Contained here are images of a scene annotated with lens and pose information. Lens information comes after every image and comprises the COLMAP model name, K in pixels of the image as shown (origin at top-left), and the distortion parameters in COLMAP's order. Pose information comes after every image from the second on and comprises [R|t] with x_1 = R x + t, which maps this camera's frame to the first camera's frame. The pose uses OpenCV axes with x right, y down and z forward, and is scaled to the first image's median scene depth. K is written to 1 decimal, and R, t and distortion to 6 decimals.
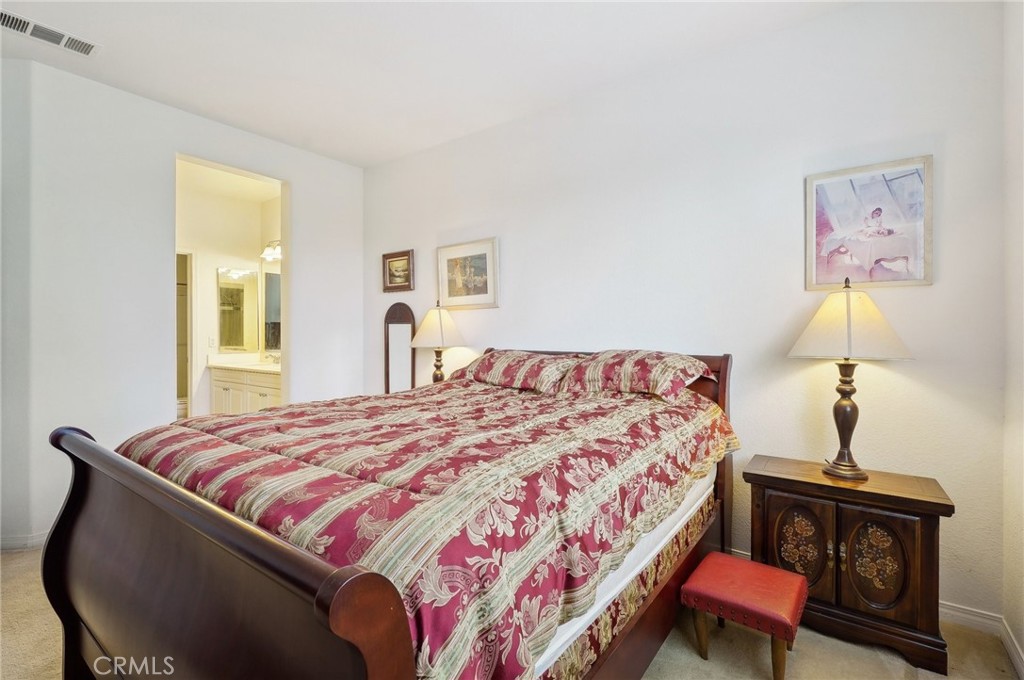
lens RADIAL K [[460.1, 0, 512.0], [0, 460.1, 340.0], [0, 0, 1]] dist [-0.000384, -0.000117]
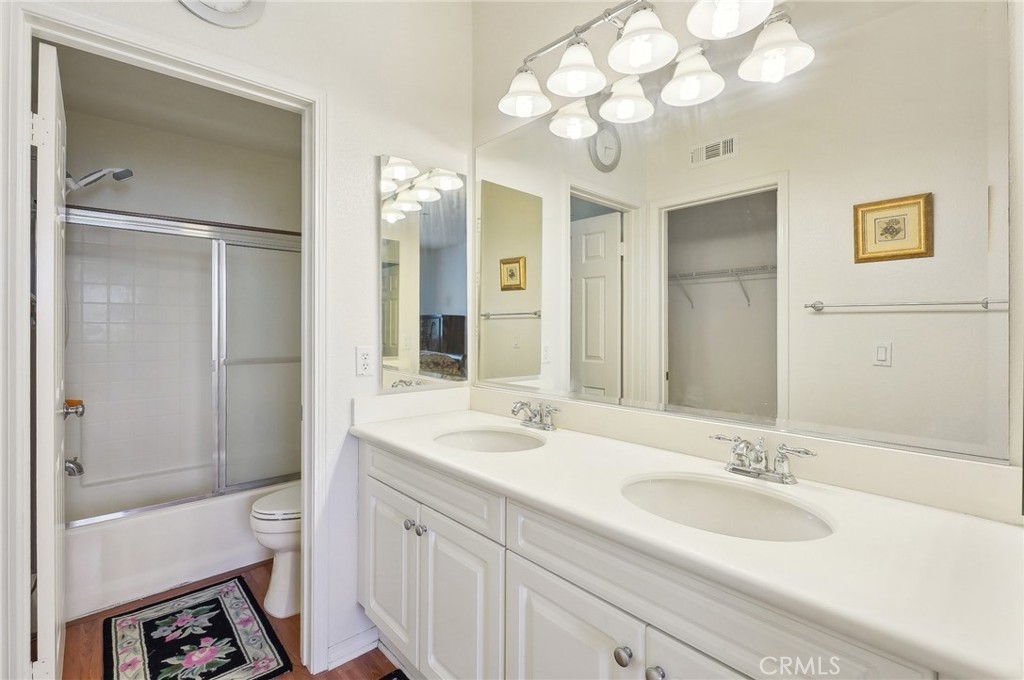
lens RADIAL K [[466.7, 0, 510.4], [0, 466.7, 336.0], [0, 0, 1]] dist [-0.000256, -0.000109]
pose [[0.980506, -0.006980, -0.196364, -0.472479], [0.003745, 0.999851, -0.016839, -0.010068], [0.196453, 0.015776, 0.980386, 0.673058]]
